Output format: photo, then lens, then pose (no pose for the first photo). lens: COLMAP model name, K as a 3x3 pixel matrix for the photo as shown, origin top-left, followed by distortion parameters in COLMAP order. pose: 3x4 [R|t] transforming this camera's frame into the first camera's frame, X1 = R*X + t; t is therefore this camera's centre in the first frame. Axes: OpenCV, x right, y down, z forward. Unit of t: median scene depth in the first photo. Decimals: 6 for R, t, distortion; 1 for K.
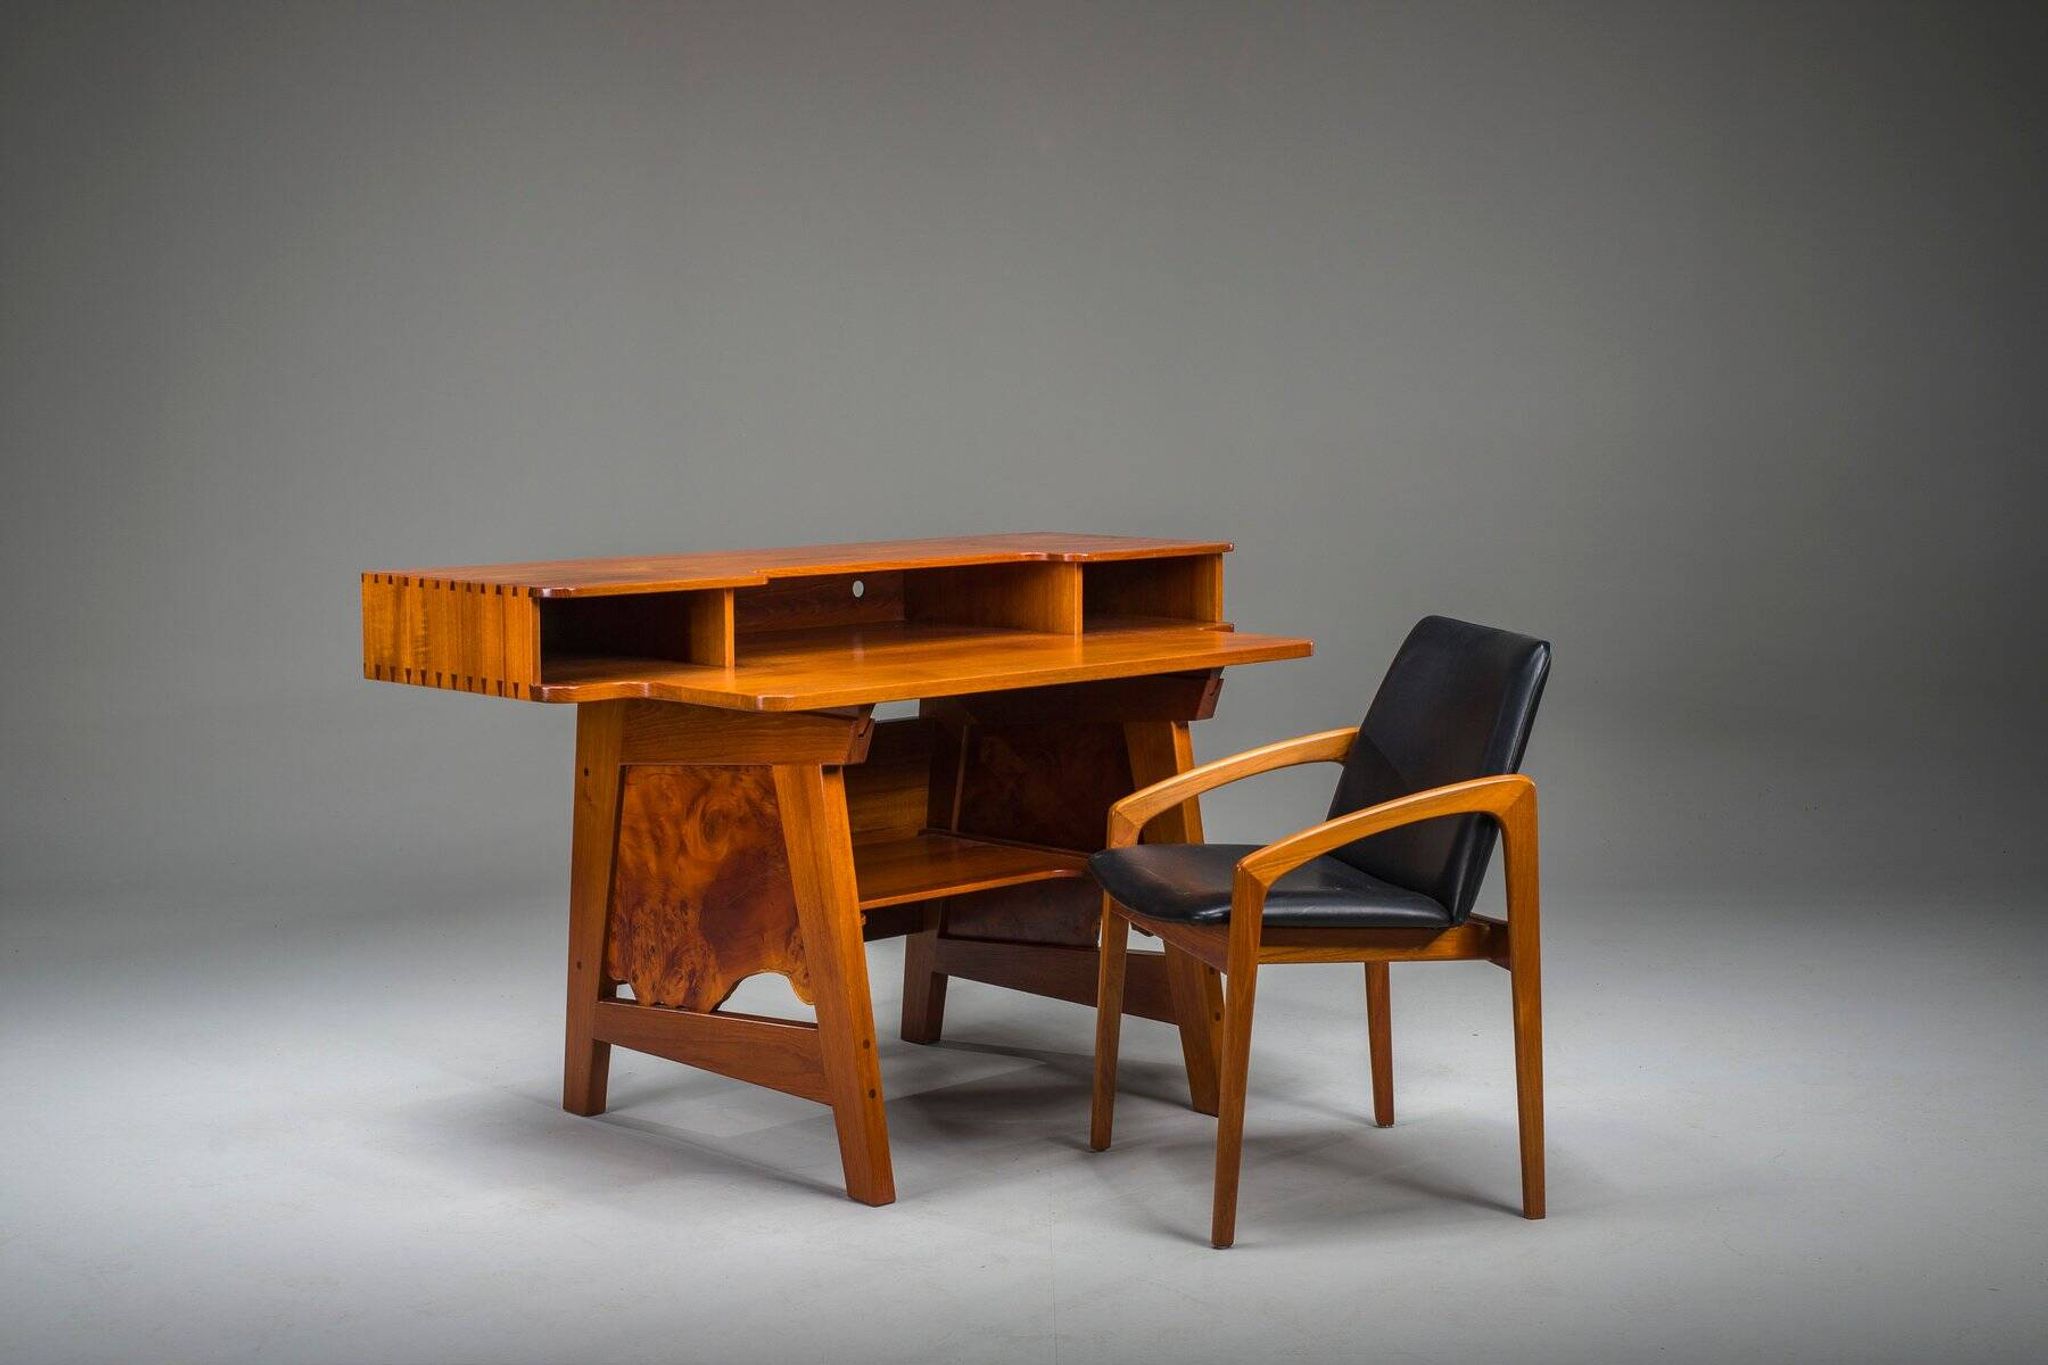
lens RADIAL K [[3048.9, 0, 1028.5], [0, 3048.9, 691.1], [0, 0, 1]] dist [0.004073, 0.000000]
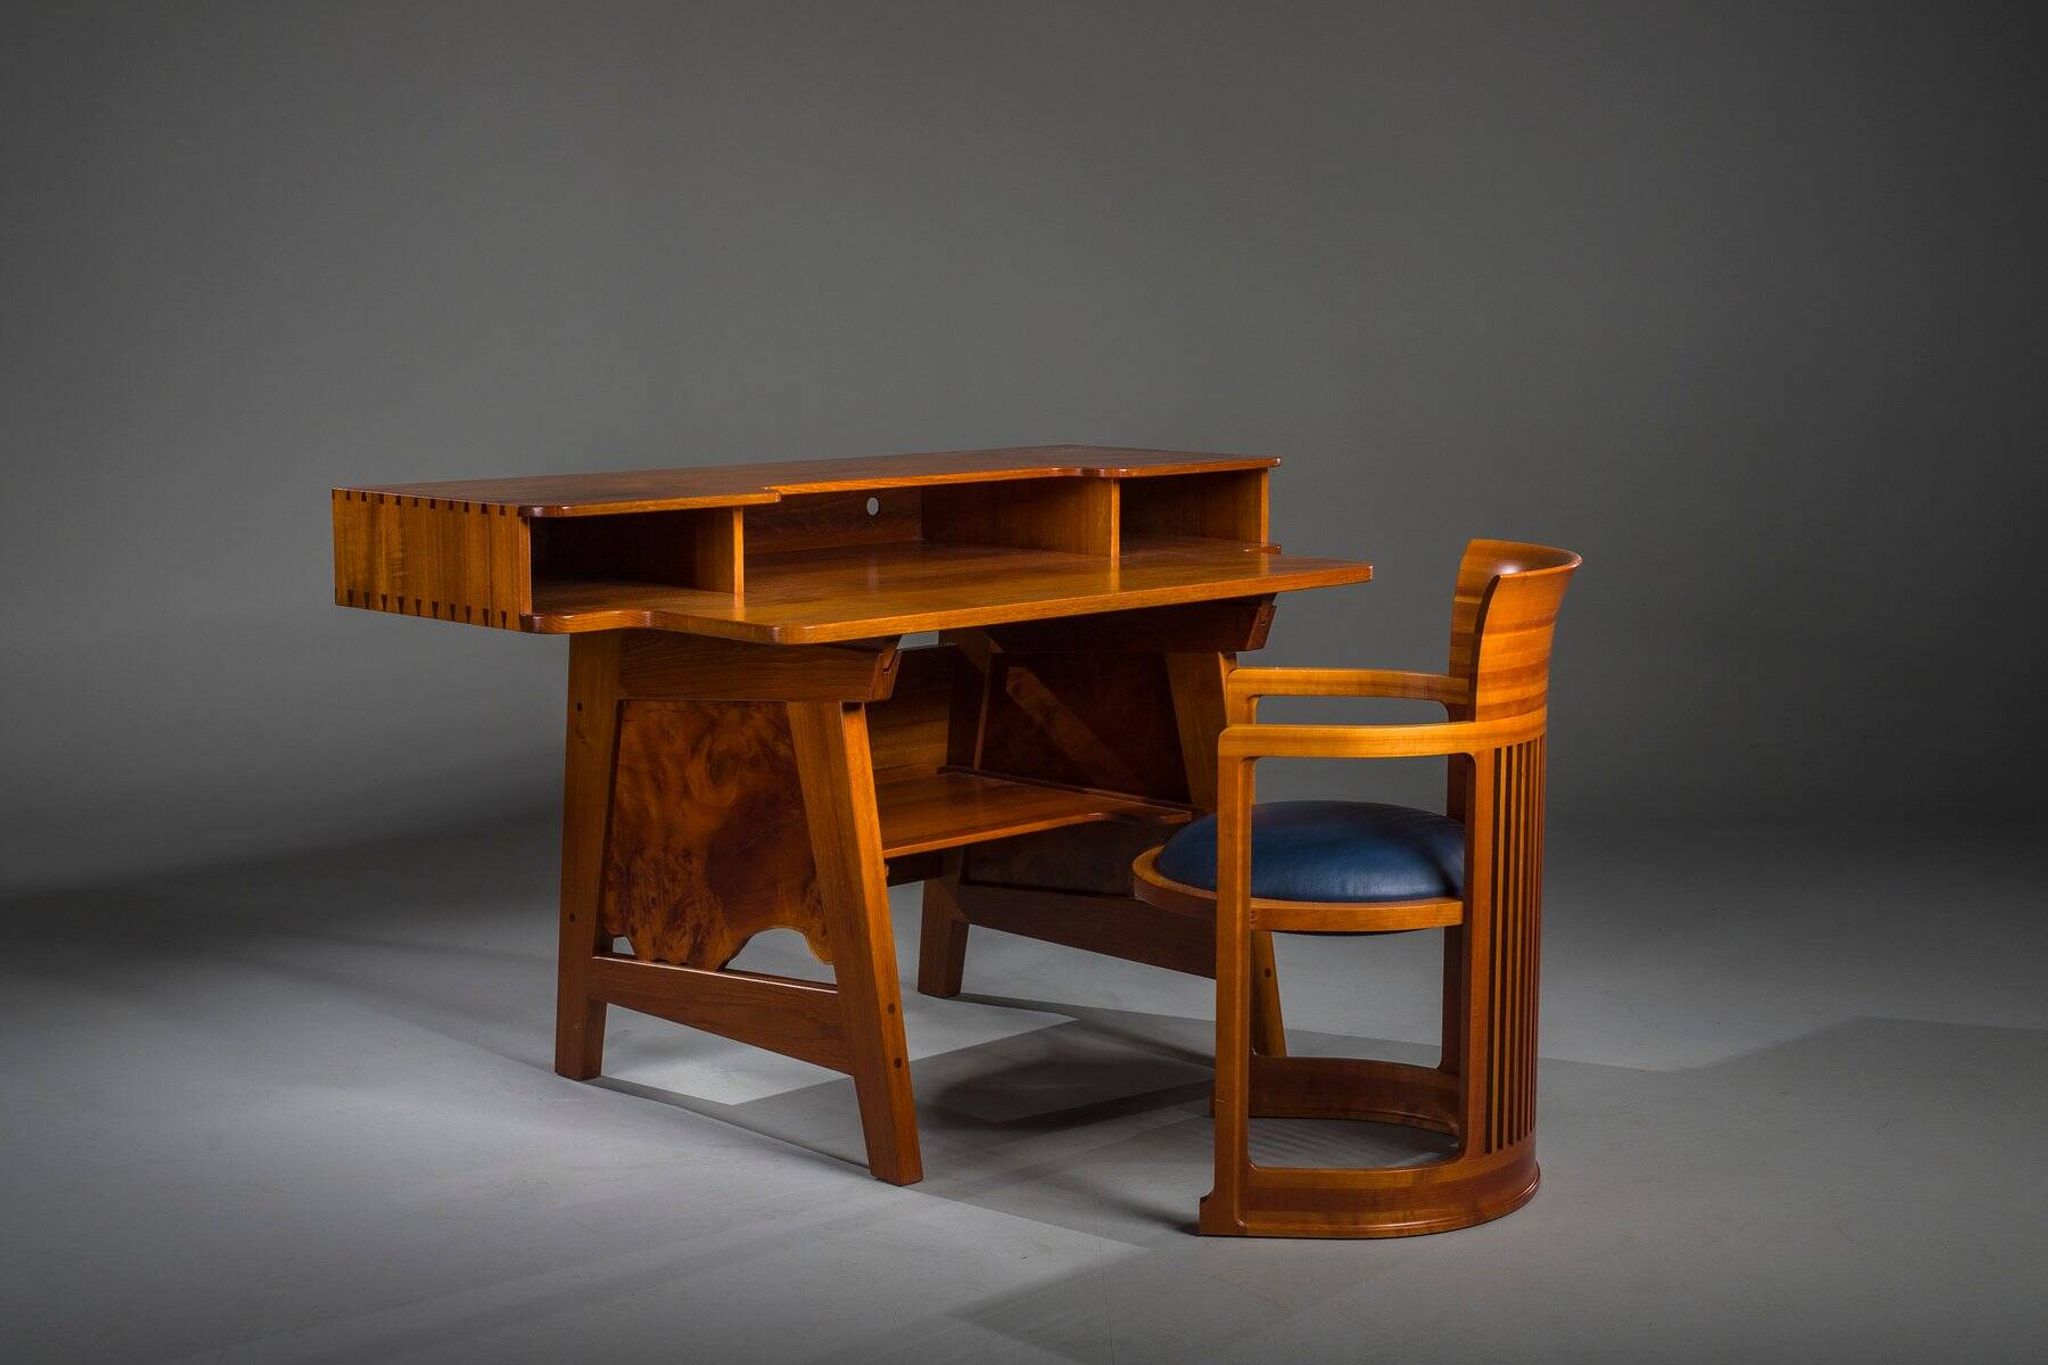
lens RADIAL K [[2960.1, 0, 1011.8], [0, 2960.1, 677.7], [0, 0, 1]] dist [0.011623, 0.000000]
pose [[0.999981, 0.000829, 0.006057, -0.021400], [-0.000983, 0.999678, 0.025358, -0.005043], [-0.006034, -0.025364, 0.999660, 0.114220]]
